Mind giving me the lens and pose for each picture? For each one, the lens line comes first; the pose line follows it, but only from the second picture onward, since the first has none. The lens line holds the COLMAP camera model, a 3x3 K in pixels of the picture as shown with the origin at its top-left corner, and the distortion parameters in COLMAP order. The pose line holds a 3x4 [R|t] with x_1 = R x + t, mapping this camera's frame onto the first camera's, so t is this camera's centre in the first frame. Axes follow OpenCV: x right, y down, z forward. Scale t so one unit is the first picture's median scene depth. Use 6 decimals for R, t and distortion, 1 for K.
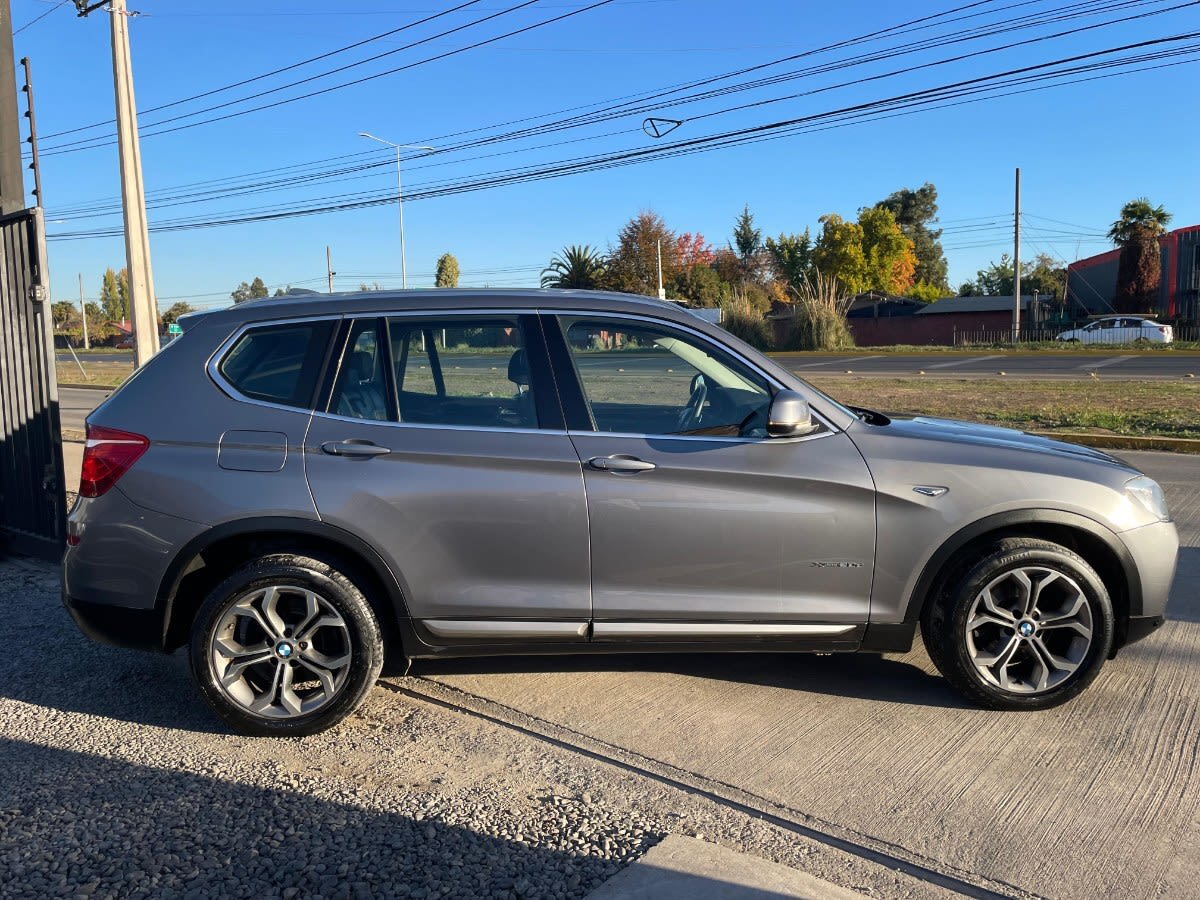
lens RADIAL K [[911.8, 0, 603.0], [0, 911.8, 445.5], [0, 0, 1]] dist [0.071217, -0.094052]
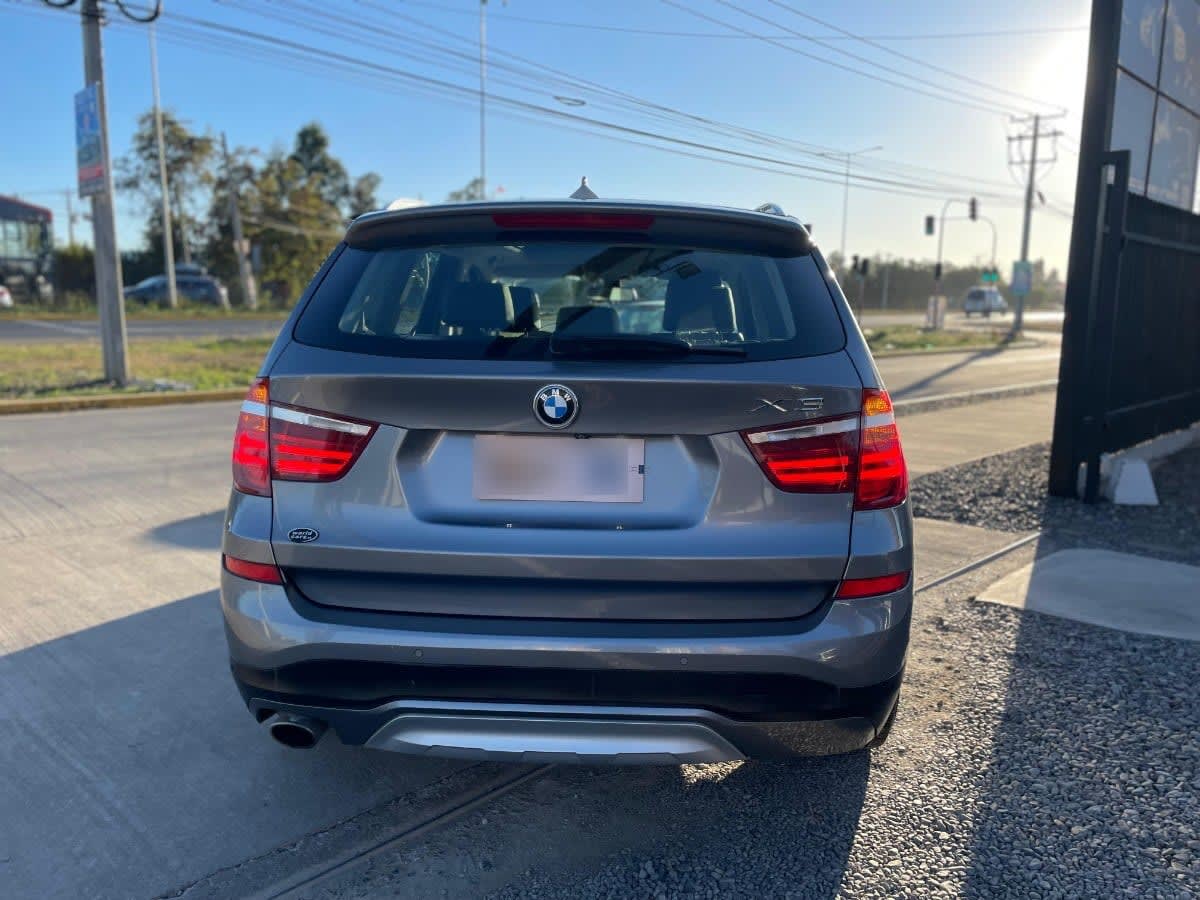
lens RADIAL K [[911.8, 0, 609.3], [0, 911.8, 455.2], [0, 0, 1]] dist [0.071217, -0.094052]
pose [[0.097976, -0.144391, 0.984658, -1.124101], [0.102092, 0.985657, 0.134379, -0.074892], [-0.989938, 0.087360, 0.111312, 1.067150]]
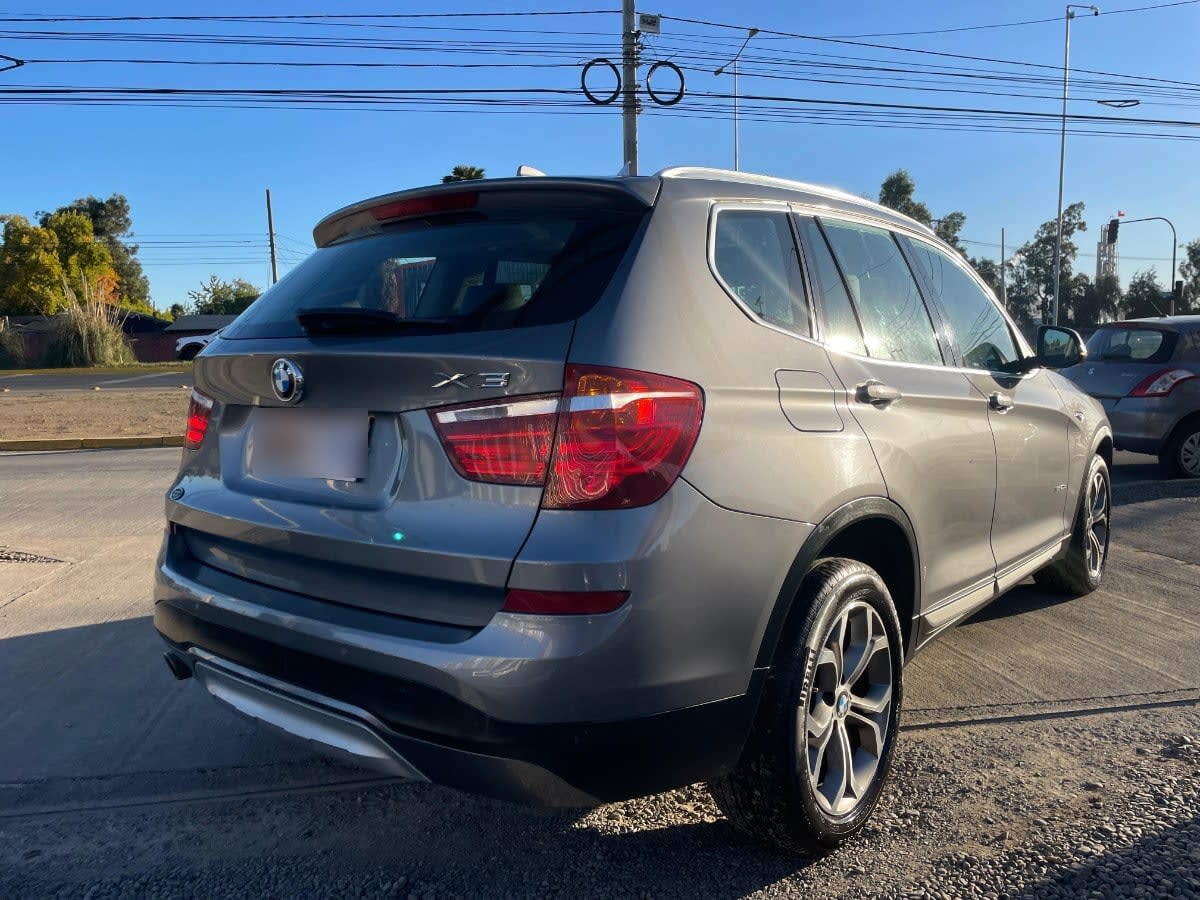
lens RADIAL K [[911.8, 0, 616.7], [0, 911.8, 437.8], [0, 0, 1]] dist [0.071217, -0.094052]
pose [[0.658350, -0.064874, 0.749911, -0.880560], [0.091154, 0.995818, 0.006123, 0.015013], [-0.747173, 0.064326, 0.661510, 0.641480]]
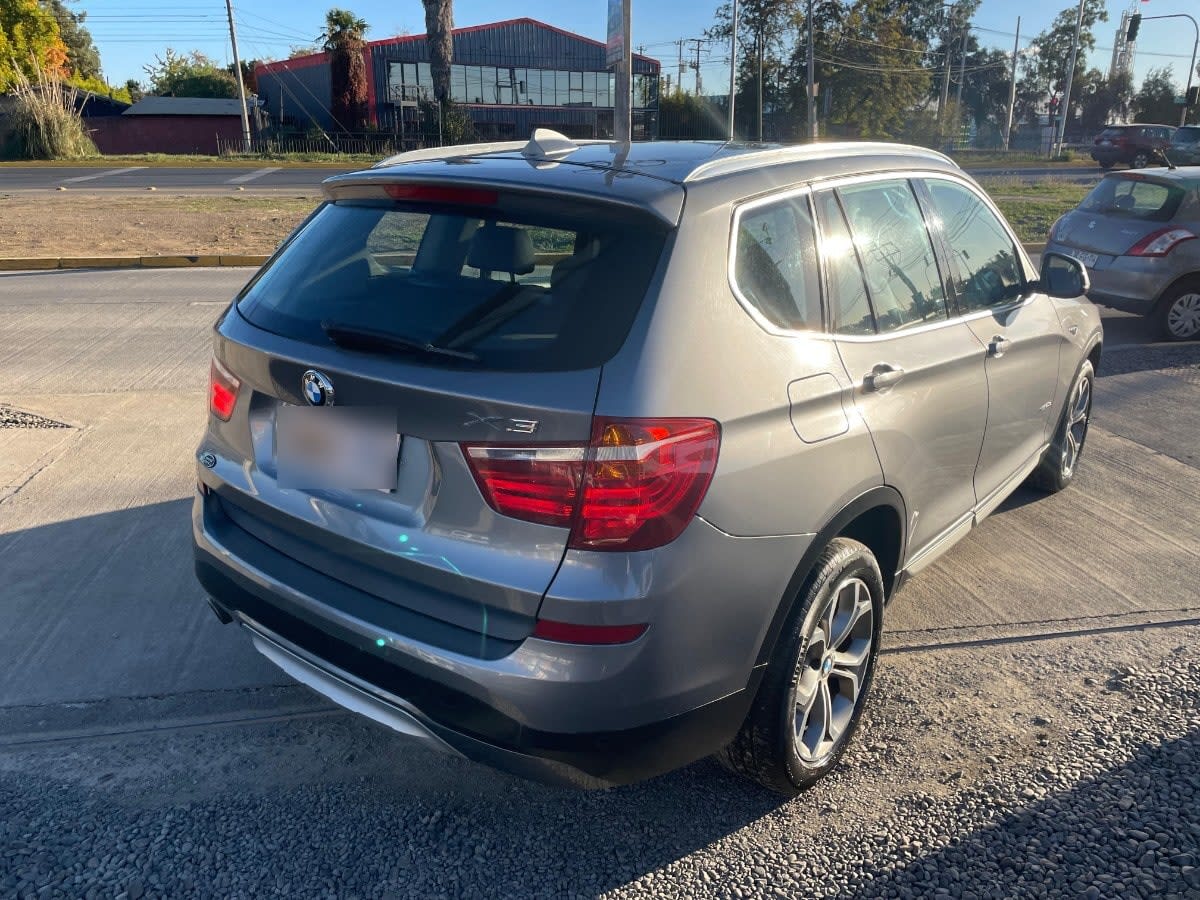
lens RADIAL K [[911.8, 0, 605.2], [0, 911.8, 444.8], [0, 0, 1]] dist [0.071217, -0.094052]
pose [[0.653751, -0.221481, 0.723571, -0.898454], [0.071690, 0.970035, 0.232149, -0.121868], [-0.753306, -0.099895, 0.650040, 0.643047]]
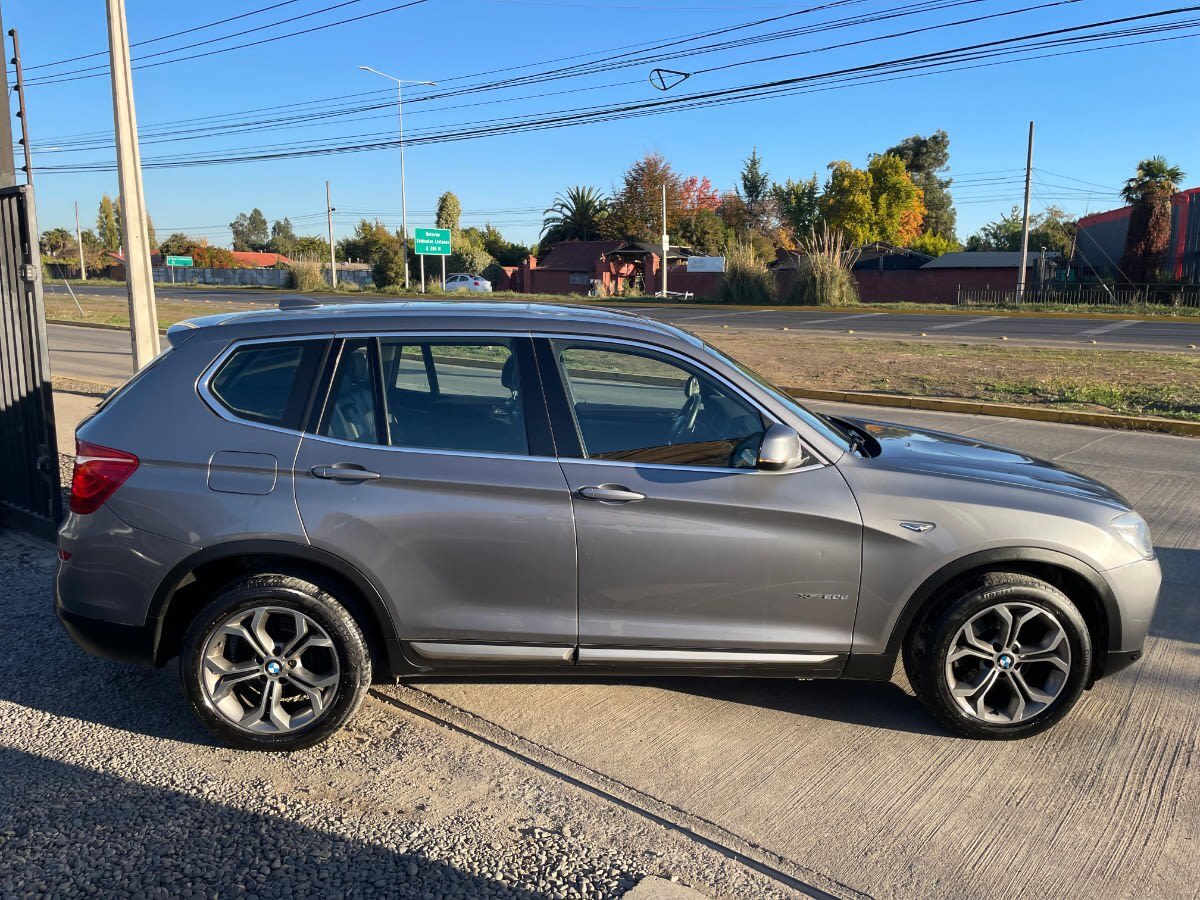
lens RADIAL K [[911.8, 0, 603.2], [0, 911.8, 444.3], [0, 0, 1]] dist [0.071217, -0.094052]
pose [[0.999671, 0.025527, 0.002366, 0.007795], [-0.025625, 0.997721, 0.062413, -0.091245], [-0.000767, -0.062453, 0.998048, 0.002139]]
